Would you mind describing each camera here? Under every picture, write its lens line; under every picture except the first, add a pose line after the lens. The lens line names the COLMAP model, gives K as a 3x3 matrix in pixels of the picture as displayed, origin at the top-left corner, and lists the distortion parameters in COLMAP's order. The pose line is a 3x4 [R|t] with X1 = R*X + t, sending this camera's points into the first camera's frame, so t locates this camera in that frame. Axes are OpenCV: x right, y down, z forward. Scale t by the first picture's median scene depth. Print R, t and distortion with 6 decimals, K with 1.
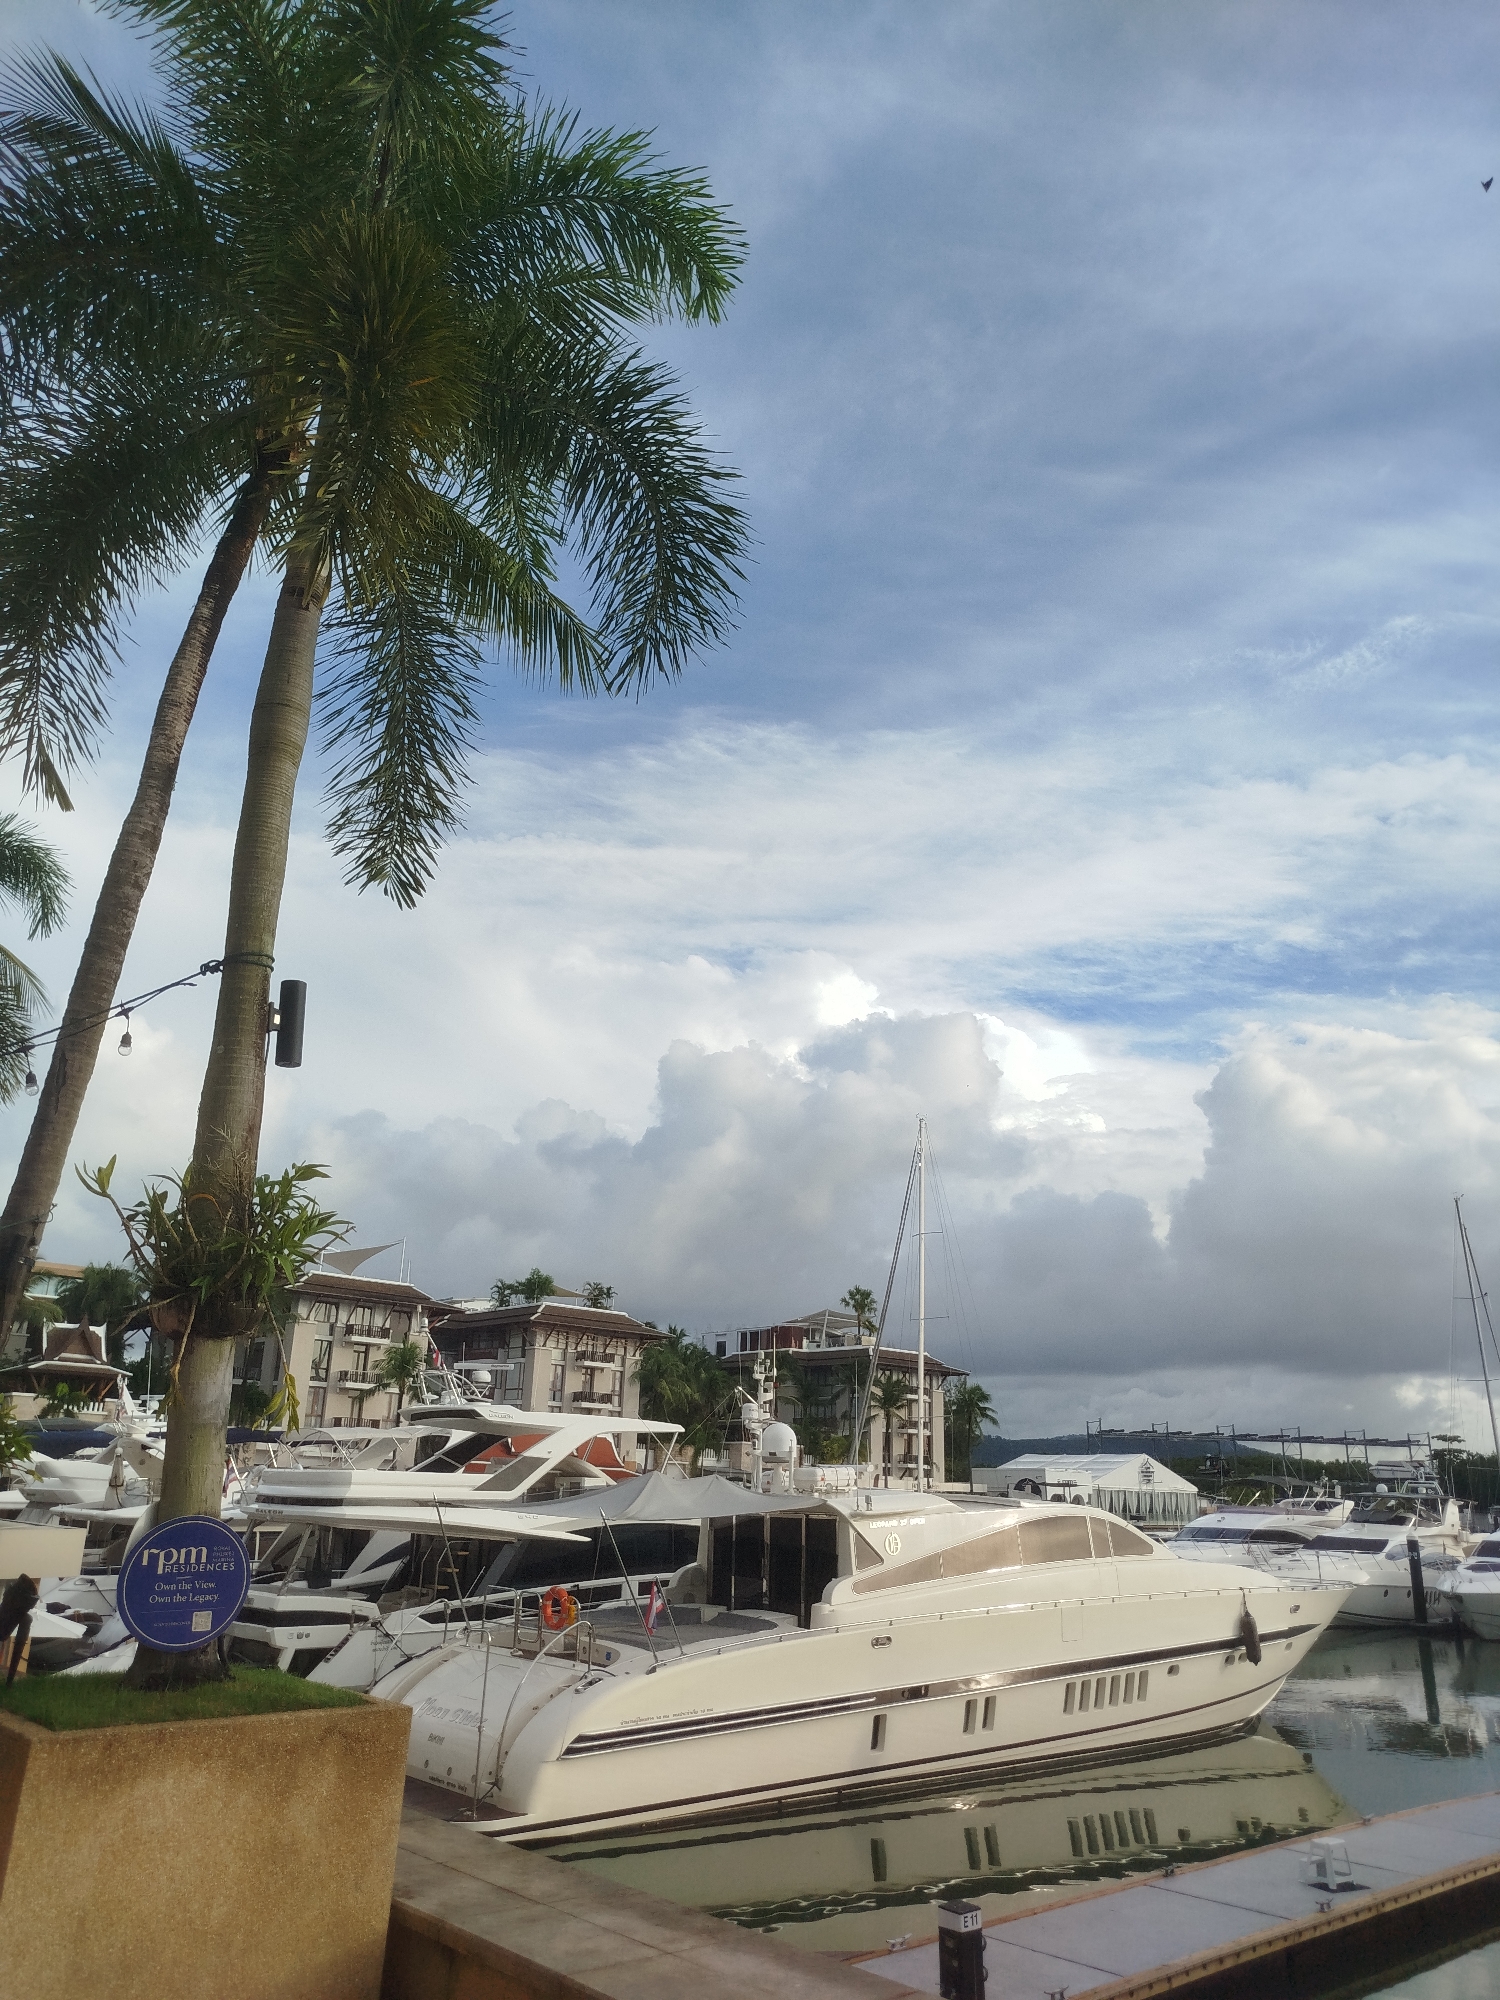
lens RADIAL K [[1422.4, 0, 754.6], [0, 1422.4, 1026.0], [0, 0, 1]] dist [-0.015664, 0.011097]
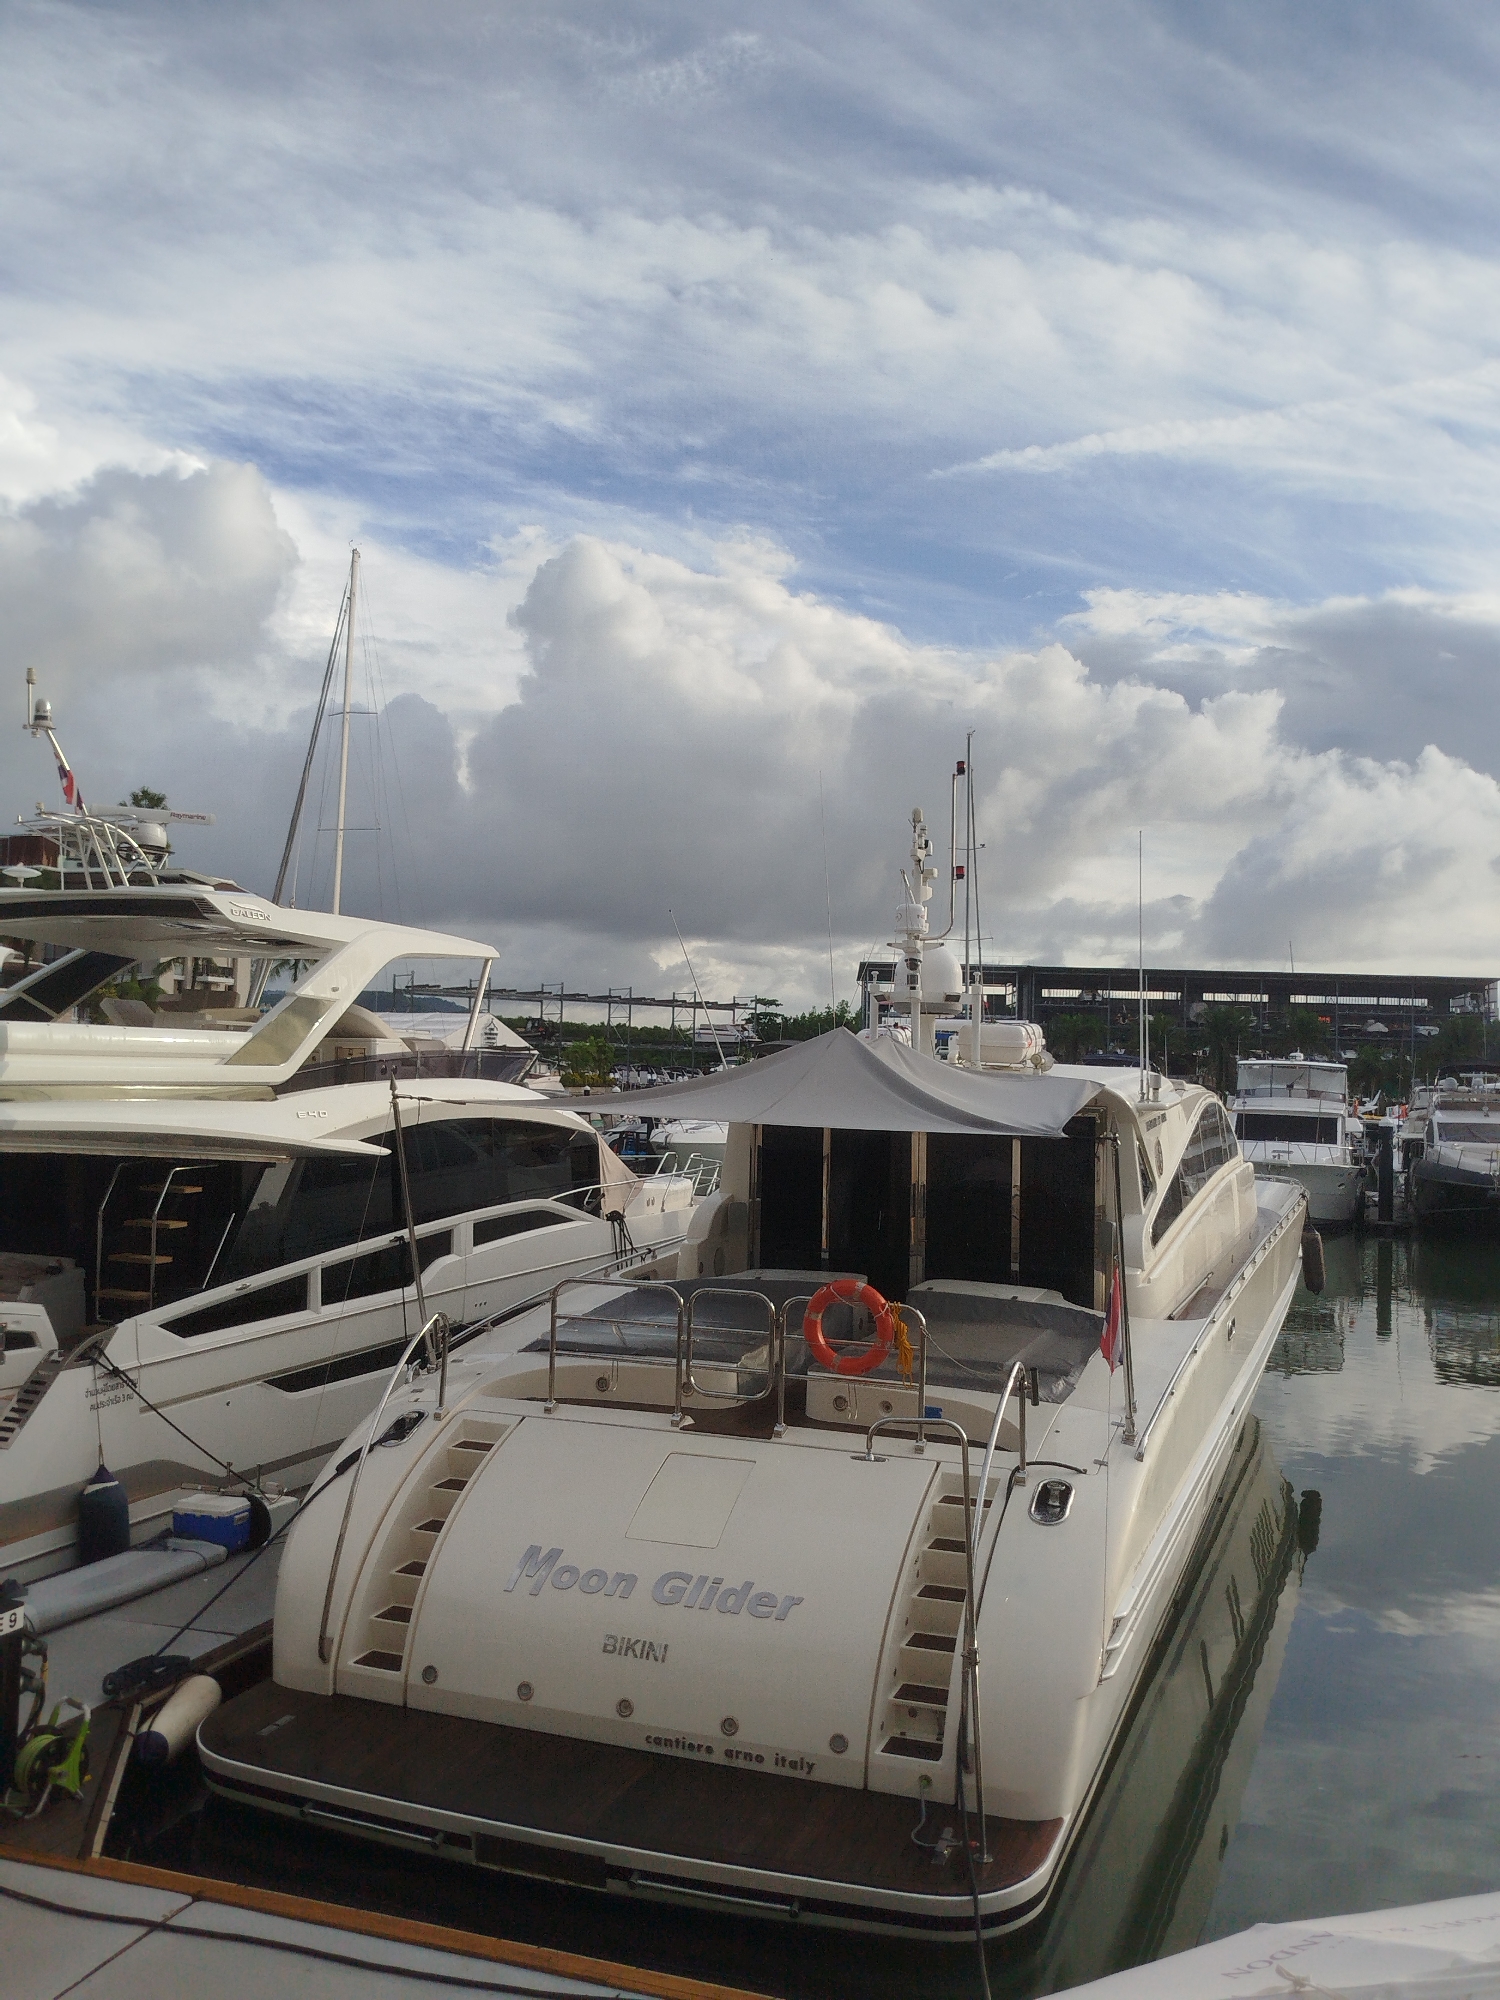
lens RADIAL K [[1692.7, 0, 726.8], [0, 1692.7, 1041.8], [0, 0, 1]] dist [0.057134, -0.013108]
pose [[0.888108, 0.004453, 0.459613, -0.169782], [-0.144400, 0.952027, 0.269800, 0.076201], [-0.436363, -0.305980, 0.846146, 0.241686]]
